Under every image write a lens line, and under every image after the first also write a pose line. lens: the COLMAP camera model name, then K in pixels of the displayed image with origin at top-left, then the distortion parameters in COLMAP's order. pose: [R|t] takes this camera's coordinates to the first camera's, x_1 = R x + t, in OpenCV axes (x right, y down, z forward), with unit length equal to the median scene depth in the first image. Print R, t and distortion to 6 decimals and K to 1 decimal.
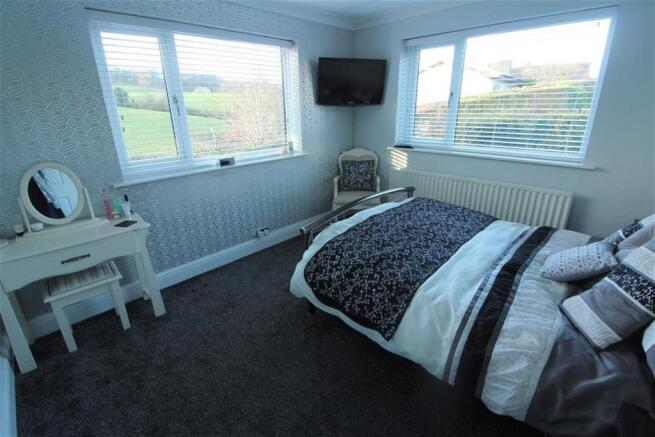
lens RADIAL K [[309.5, 0, 323.6], [0, 309.5, 209.3], [0, 0, 1]] dist [-0.002219, -0.000256]
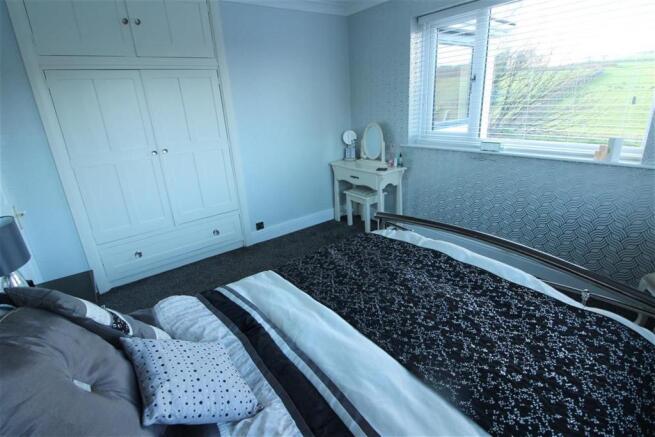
lens RADIAL K [[309.5, 0, 323.6], [0, 309.5, 209.3], [0, 0, 1]] dist [-0.002219, -0.000256]
pose [[-0.151211, 0.349656, -0.924595, 0.881182], [-0.247328, 0.892217, 0.377861, -0.285106], [0.957060, 0.285815, -0.048433, 0.853940]]
